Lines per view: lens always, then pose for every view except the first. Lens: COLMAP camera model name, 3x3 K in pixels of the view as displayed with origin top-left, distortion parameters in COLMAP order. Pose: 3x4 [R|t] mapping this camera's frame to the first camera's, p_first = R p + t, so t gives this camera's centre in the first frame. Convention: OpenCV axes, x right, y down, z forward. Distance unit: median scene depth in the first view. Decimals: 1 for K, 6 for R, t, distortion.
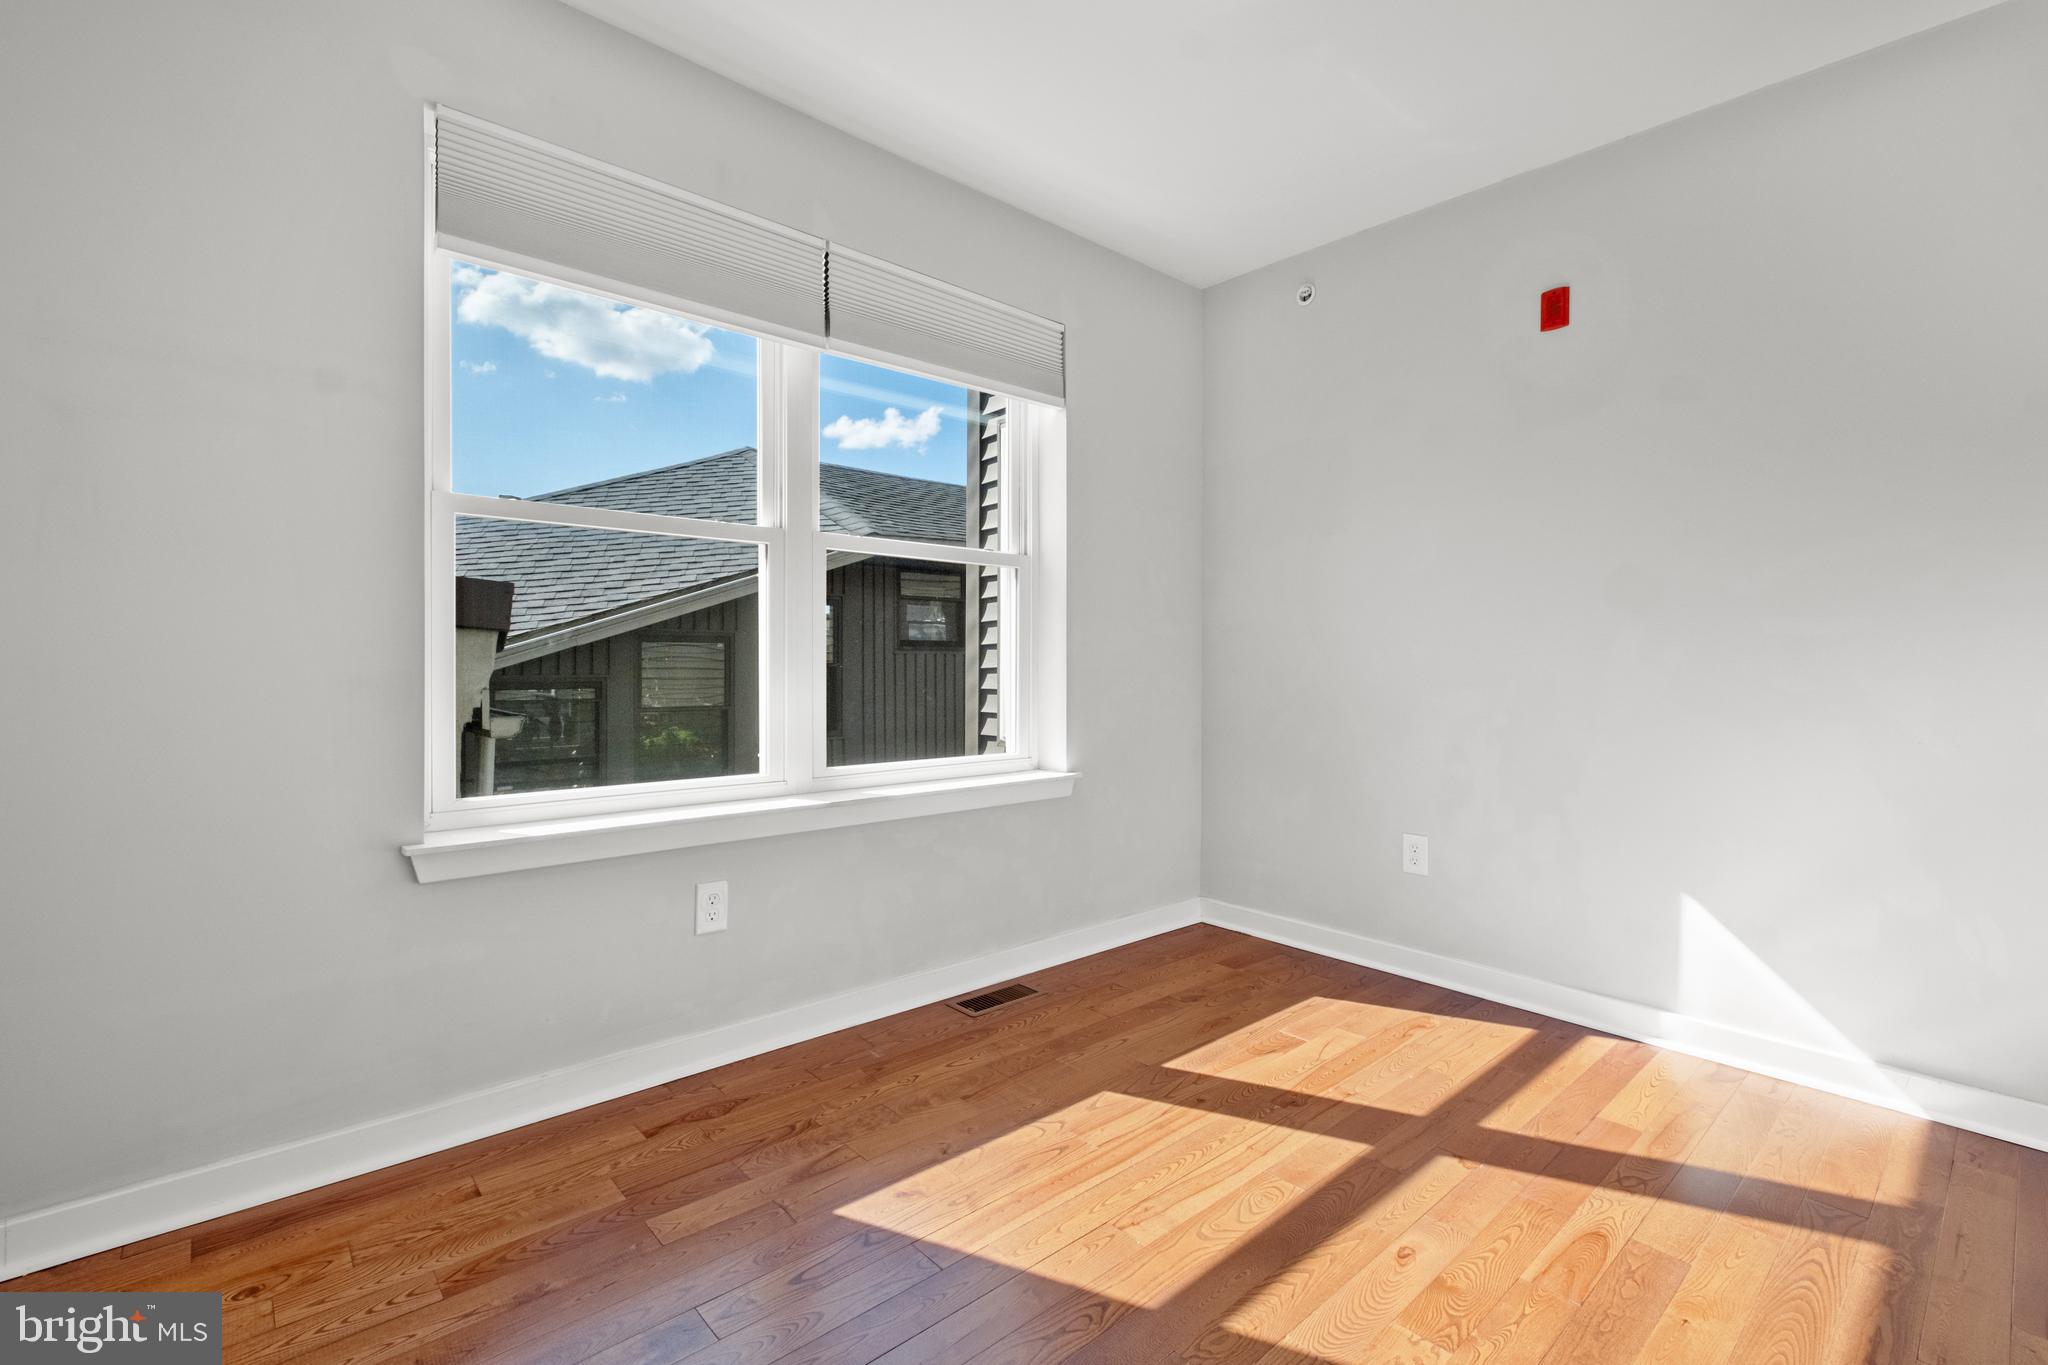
lens RADIAL K [[901.9, 0, 1023.7], [0, 901.9, 680.0], [0, 0, 1]] dist [-0.004268, 0.000557]
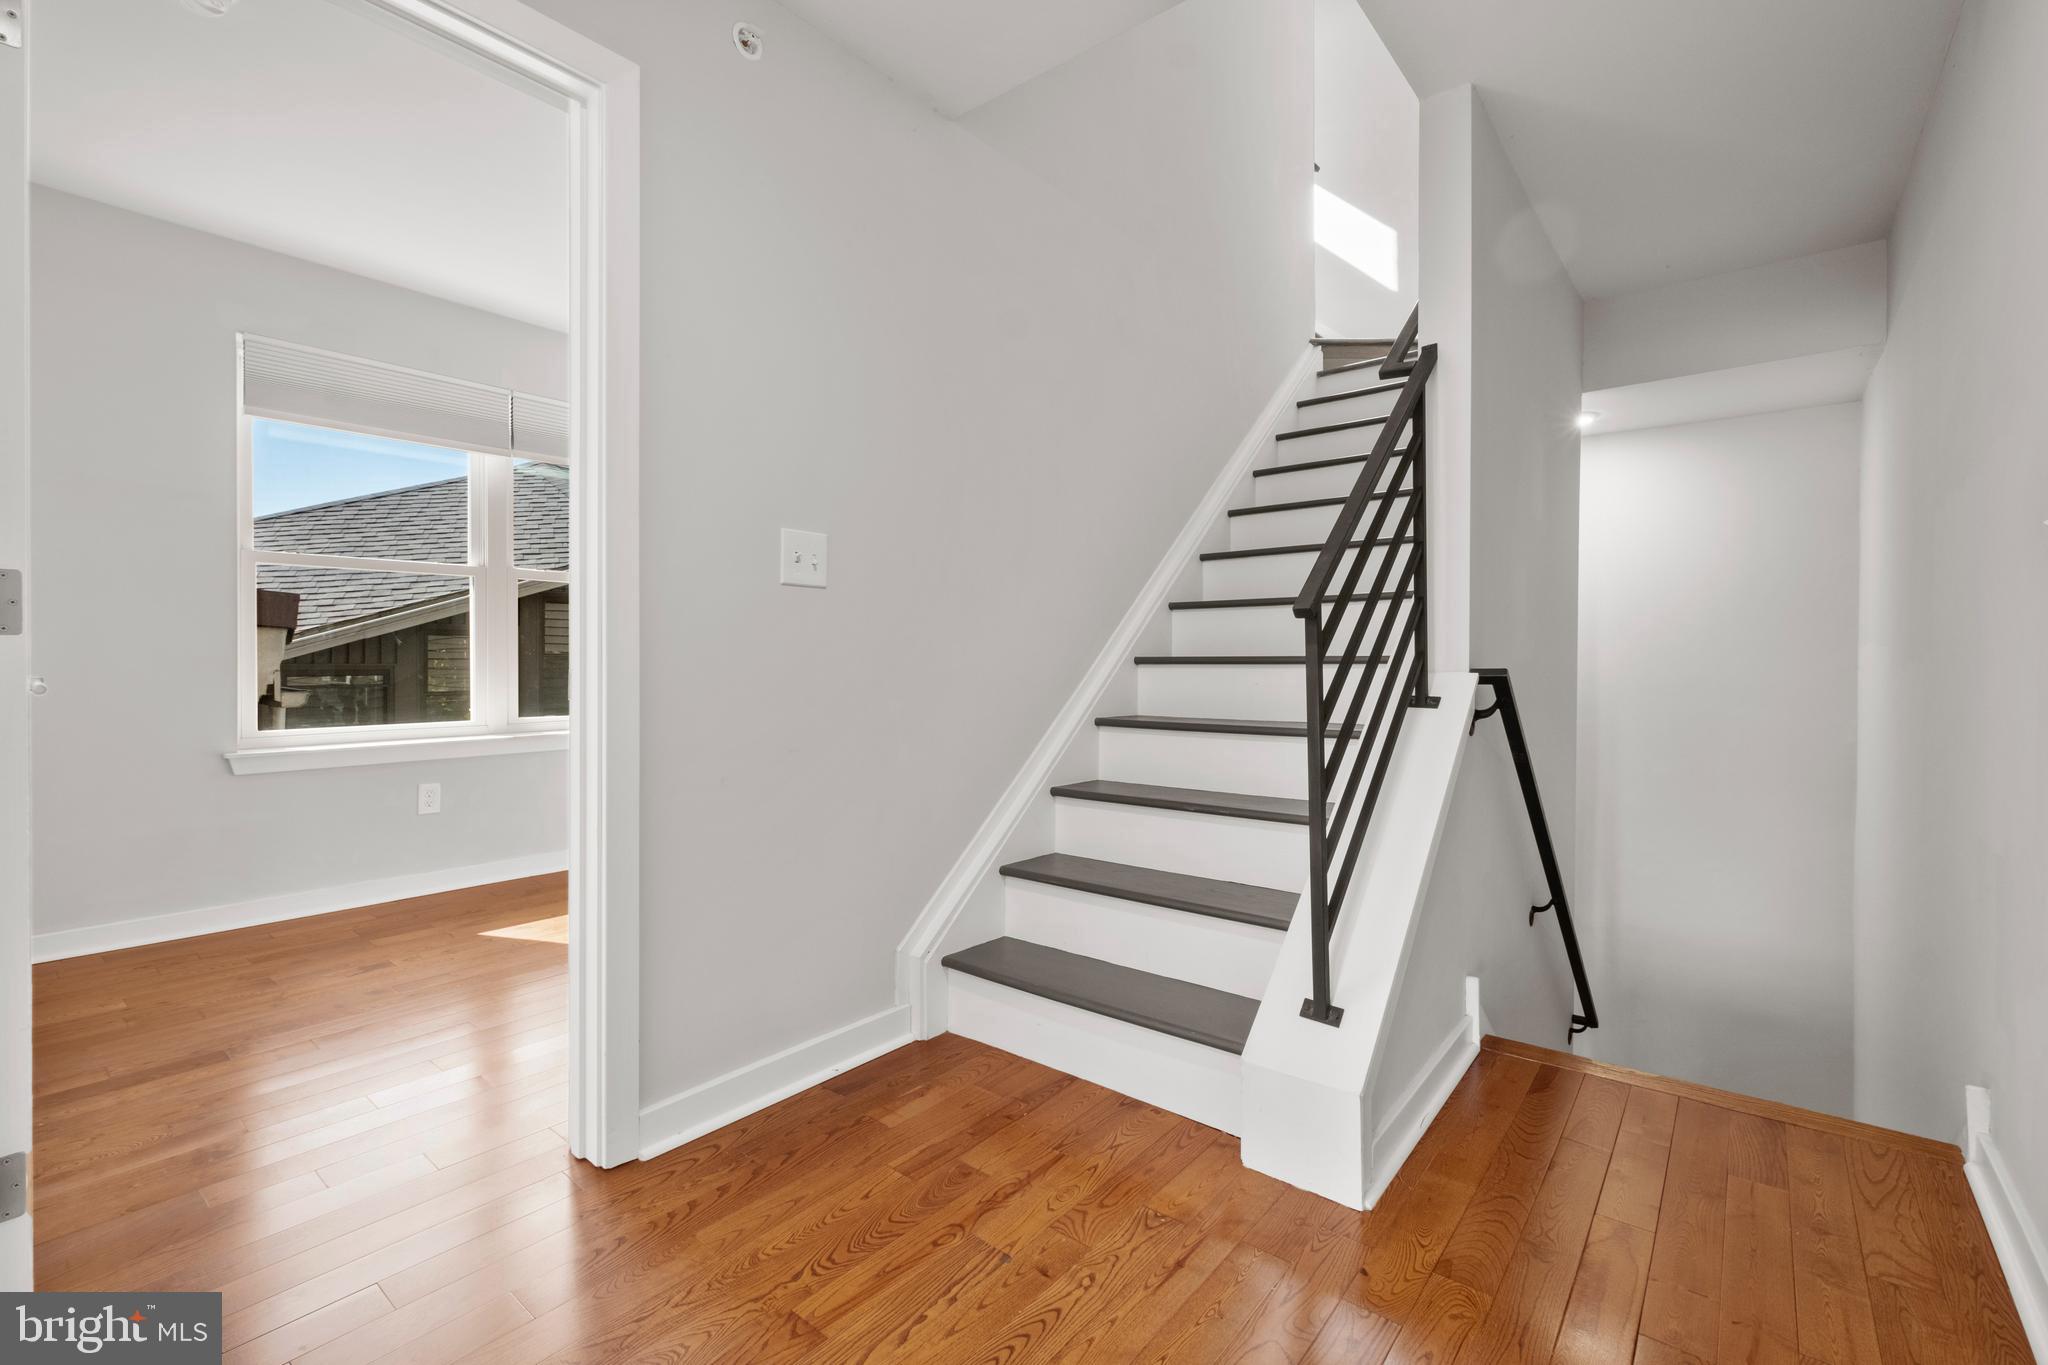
lens RADIAL K [[901.9, 0, 1030.6], [0, 901.9, 670.5], [0, 0, 1]] dist [-0.004268, 0.000557]
pose [[0.987611, -0.002446, 0.156900, 0.306313], [0.002847, 0.999993, -0.002329, 0.015239], [-0.156894, 0.002747, 0.987612, -0.508789]]
